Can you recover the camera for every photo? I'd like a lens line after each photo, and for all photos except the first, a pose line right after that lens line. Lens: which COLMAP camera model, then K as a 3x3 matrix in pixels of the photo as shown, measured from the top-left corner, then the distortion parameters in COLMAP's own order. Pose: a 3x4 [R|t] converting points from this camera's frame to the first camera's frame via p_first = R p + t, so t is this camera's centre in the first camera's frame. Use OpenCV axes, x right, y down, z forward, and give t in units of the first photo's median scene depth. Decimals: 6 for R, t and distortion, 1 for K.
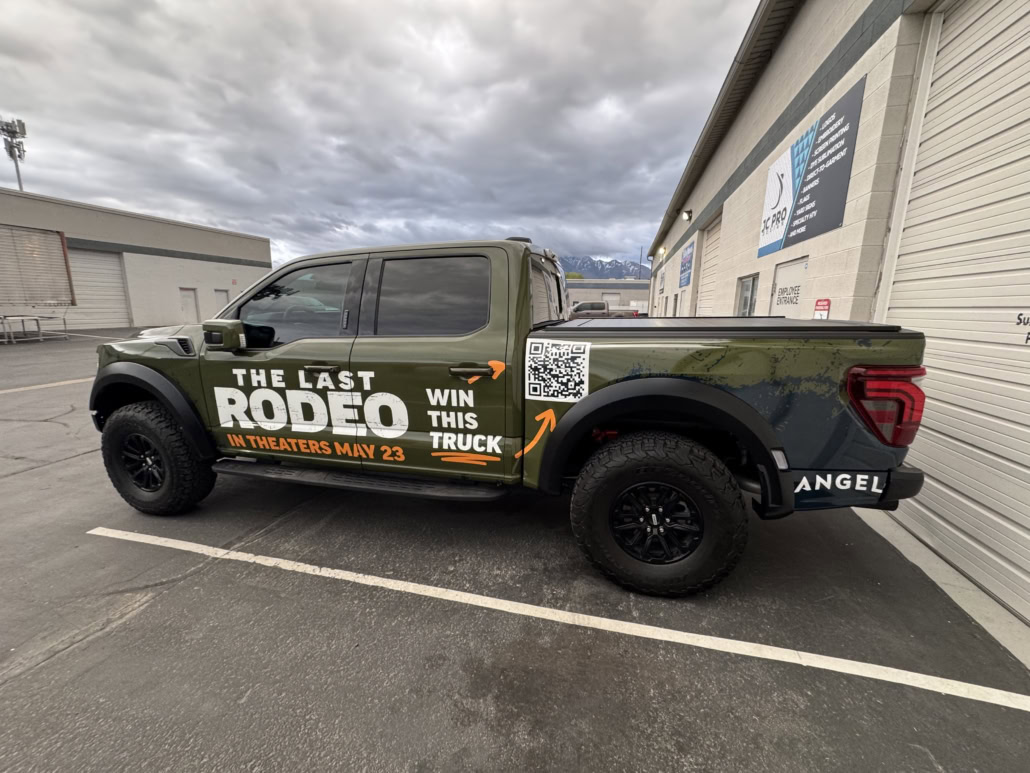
lens RADIAL K [[411.3, 0, 513.2], [0, 411.3, 387.5], [0, 0, 1]] dist [-0.003265, -0.000617]
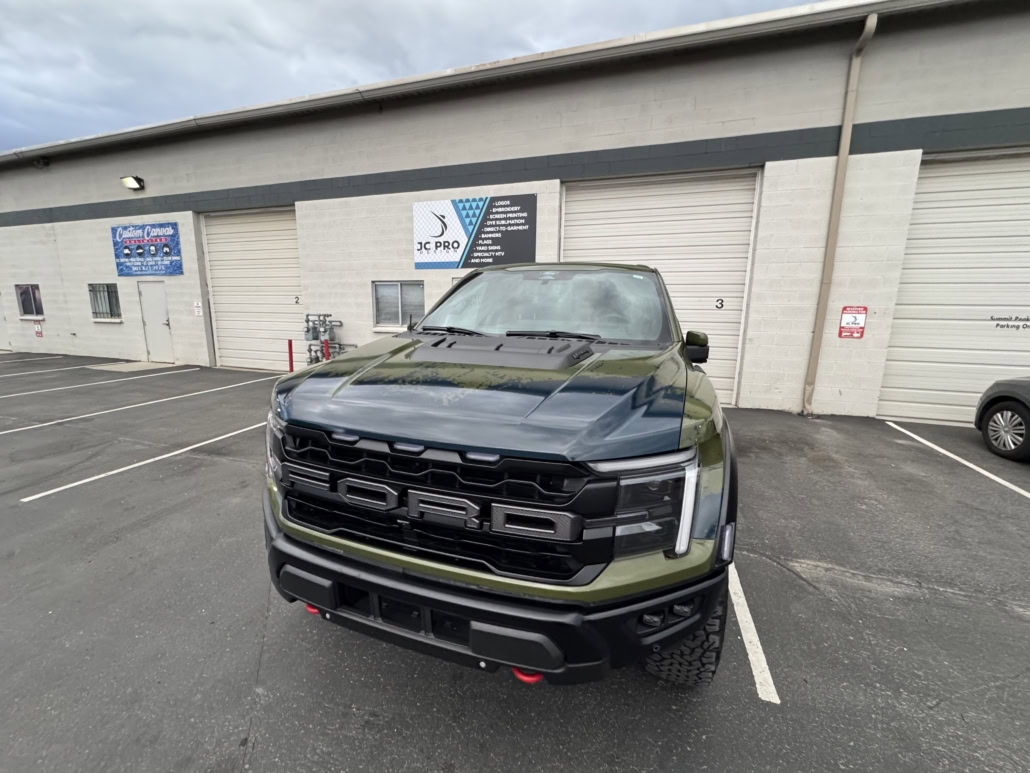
lens RADIAL K [[411.3, 0, 509.9], [0, 411.3, 390.3], [0, 0, 1]] dist [-0.003265, -0.000617]
pose [[0.058501, -0.214909, 0.974880, -1.185193], [0.182538, 0.962392, 0.201202, -0.222254], [-0.981457, 0.166182, 0.095530, 0.956159]]
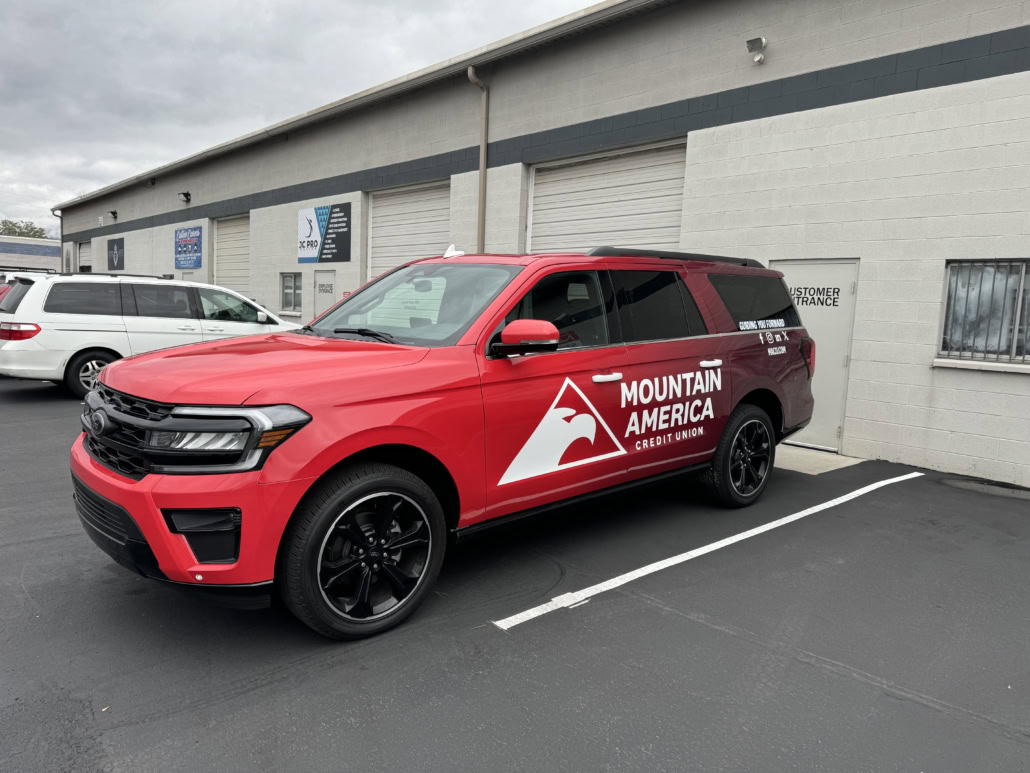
lens RADIAL K [[723.4, 0, 519.7], [0, 723.4, 385.9], [0, 0, 1]] dist [0.007373, 0.005934]
pose [[0.545818, -0.088467, 0.833220, -2.011967], [0.132605, 0.990999, 0.018354, 0.335726], [-0.827344, 0.100472, 0.552637, -1.860436]]
